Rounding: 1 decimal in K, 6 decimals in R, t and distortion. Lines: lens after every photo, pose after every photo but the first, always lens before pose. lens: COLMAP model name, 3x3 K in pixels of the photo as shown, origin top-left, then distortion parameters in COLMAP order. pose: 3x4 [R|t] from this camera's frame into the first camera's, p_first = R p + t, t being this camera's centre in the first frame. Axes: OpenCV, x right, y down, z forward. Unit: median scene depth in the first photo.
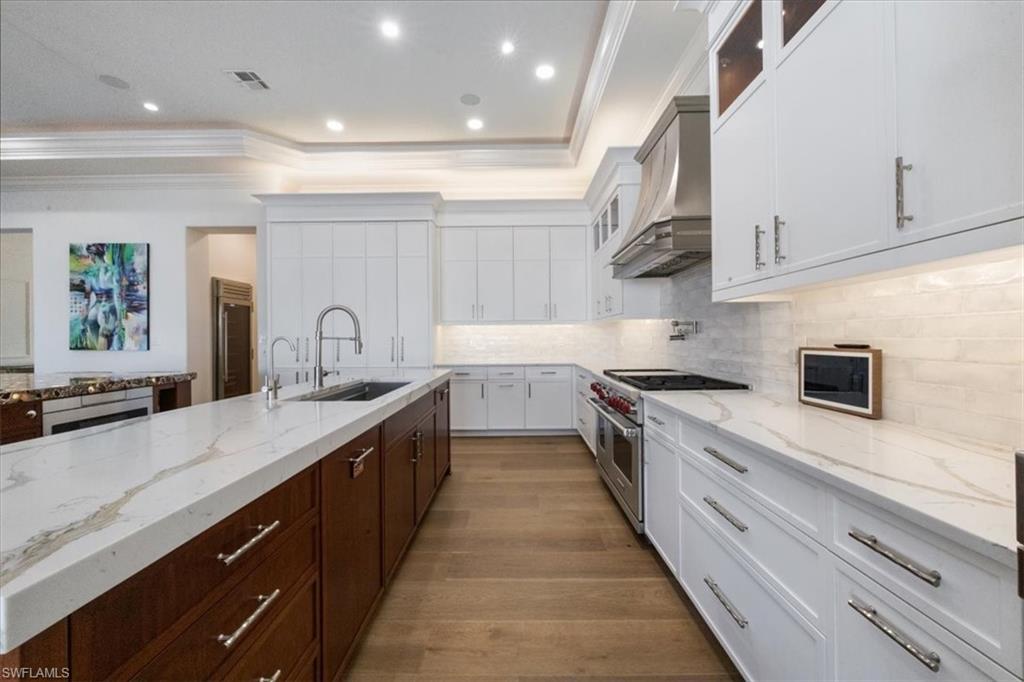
lens RADIAL K [[407.1, 0, 513.3], [0, 407.1, 337.4], [0, 0, 1]] dist [0.000018, -0.000356]
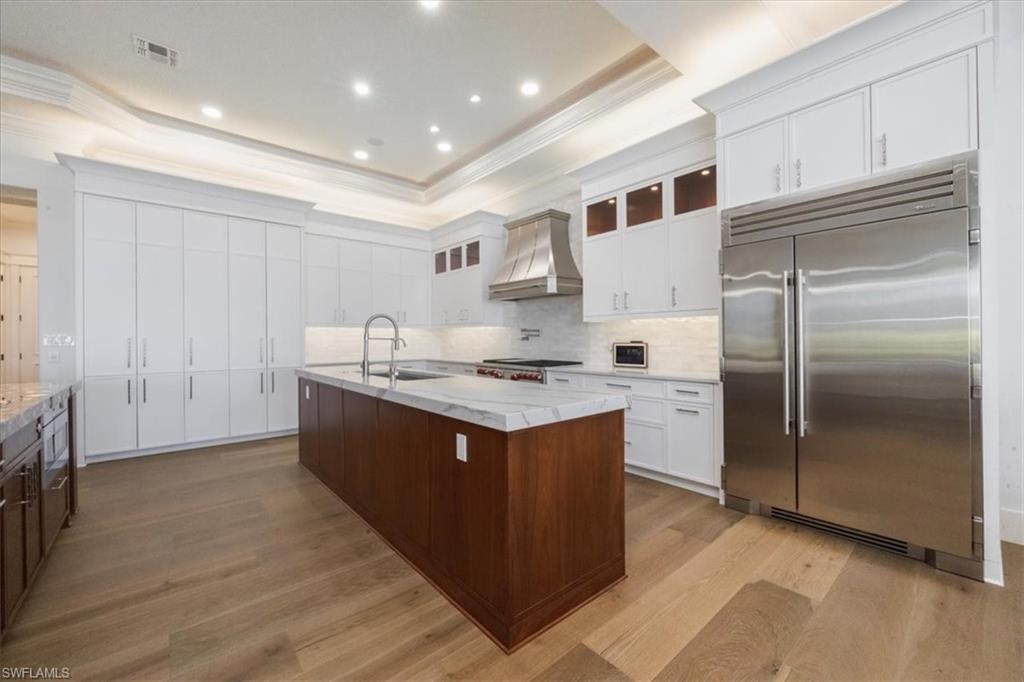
lens RADIAL K [[407.1, 0, 511.5], [0, 407.1, 340.3], [0, 0, 1]] dist [0.000018, -0.000356]
pose [[0.756338, -0.001128, 0.654180, -0.724948], [-0.000688, 0.999997, 0.002520, 0.002620], [-0.654180, -0.002356, 0.756335, -0.219656]]
